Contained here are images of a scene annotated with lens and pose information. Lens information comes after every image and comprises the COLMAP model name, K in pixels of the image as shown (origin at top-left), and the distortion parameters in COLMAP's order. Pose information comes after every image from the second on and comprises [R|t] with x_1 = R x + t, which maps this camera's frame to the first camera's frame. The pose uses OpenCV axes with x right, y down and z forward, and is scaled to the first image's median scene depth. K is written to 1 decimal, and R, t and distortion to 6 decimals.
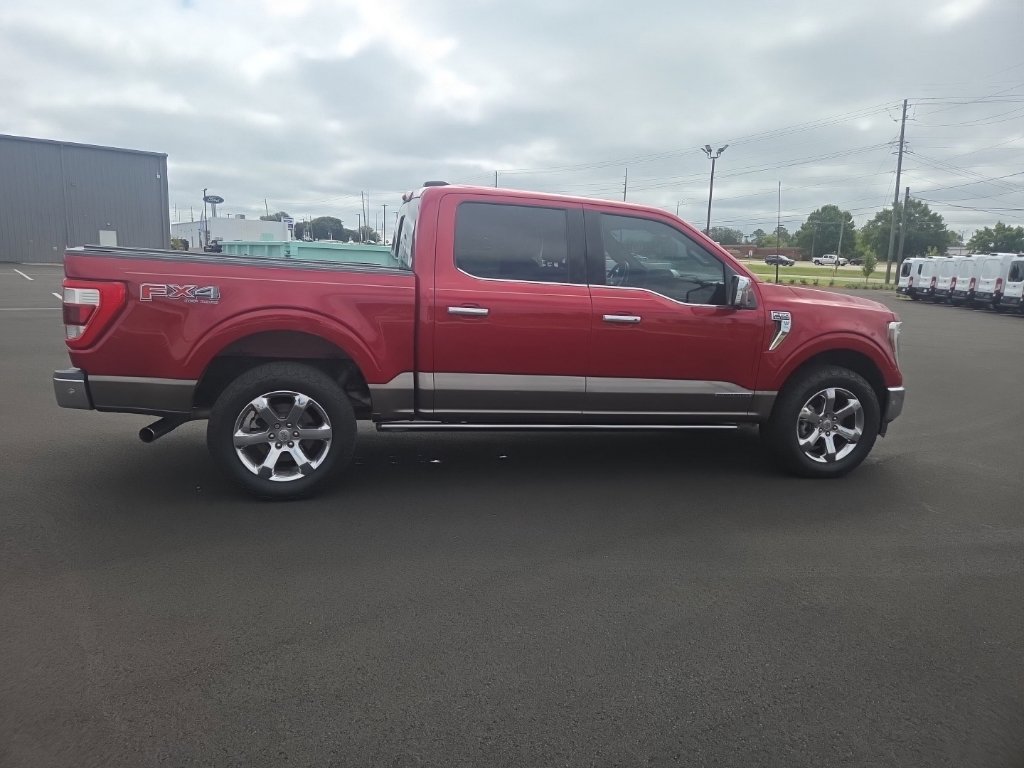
lens RADIAL K [[688.9, 0, 497.6], [0, 688.9, 380.3], [0, 0, 1]] dist [0.068588, -0.056533]
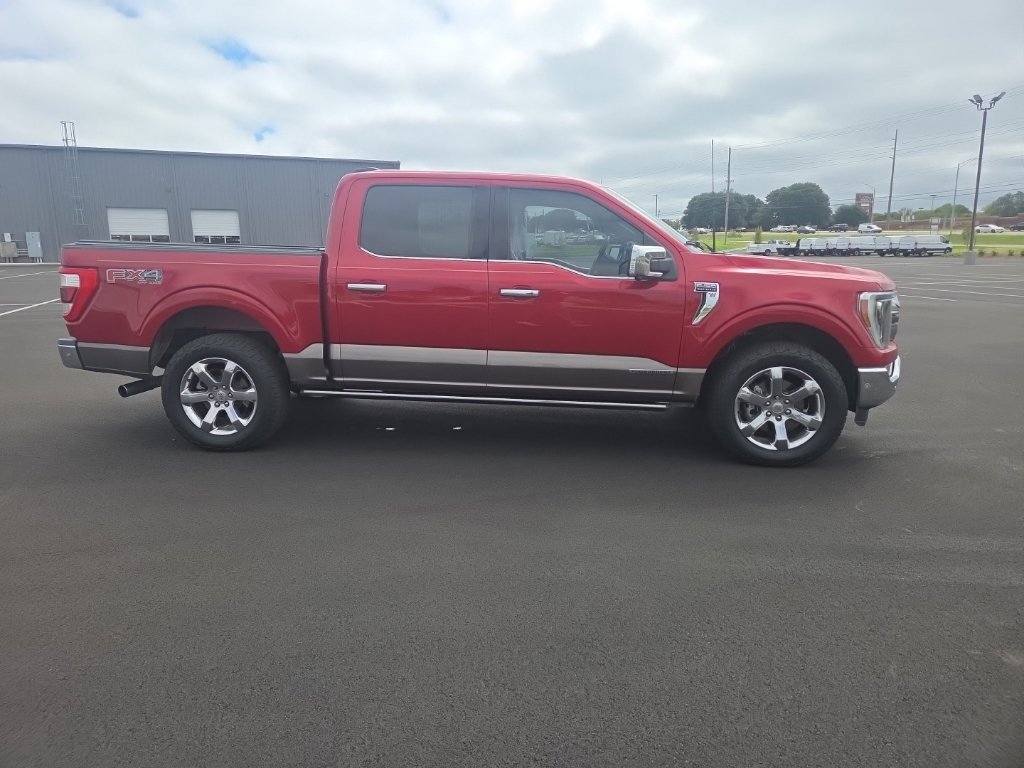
lens RADIAL K [[688.9, 0, 496.1], [0, 688.9, 382.3], [0, 0, 1]] dist [0.068588, -0.056533]
pose [[0.942838, 0.024921, -0.332319, 0.445085], [-0.018788, 0.999589, 0.021658, 0.018760], [0.332722, -0.014176, 0.942918, 0.037293]]
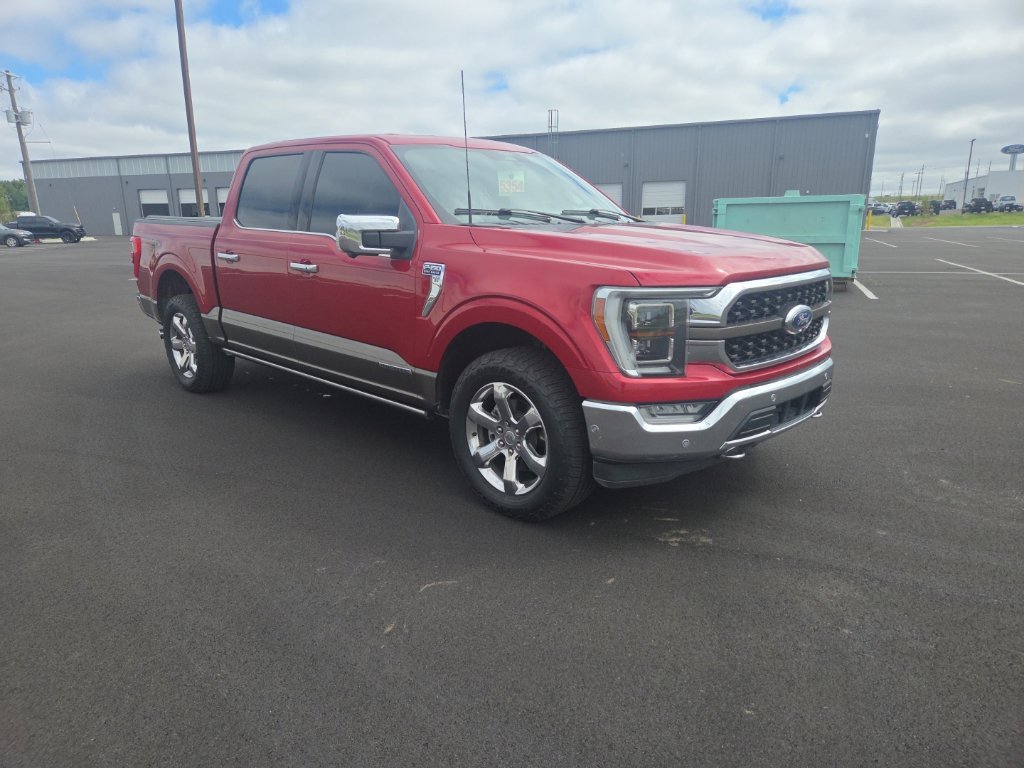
lens RADIAL K [[688.9, 0, 493.5], [0, 688.9, 396.4], [0, 0, 1]] dist [0.068588, -0.056533]
pose [[0.515198, 0.167792, -0.840486, 1.050179], [-0.111878, 0.985424, 0.128149, -0.060022], [0.849738, 0.028010, 0.526461, 0.666191]]
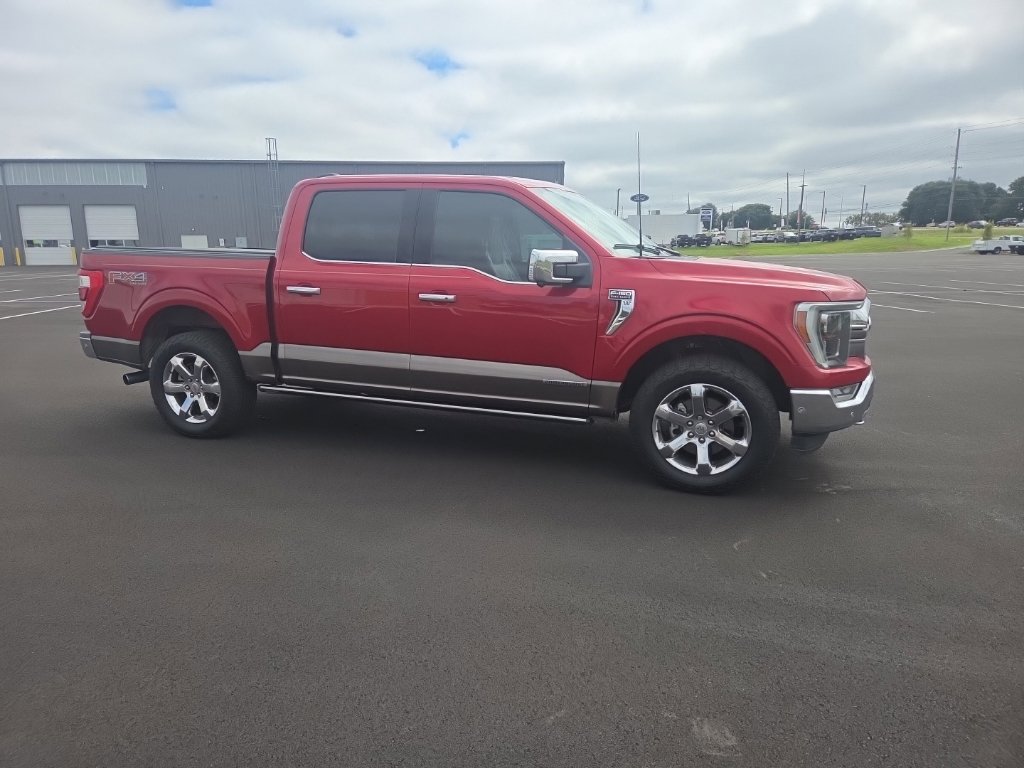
lens RADIAL K [[688.9, 0, 495.2], [0, 688.9, 401.1], [0, 0, 1]] dist [0.068588, -0.056533]
pose [[0.824587, 0.078815, -0.560218, 0.754622], [-0.056845, 0.996780, 0.056562, -0.000953], [0.562872, -0.014795, 0.826412, 0.203817]]
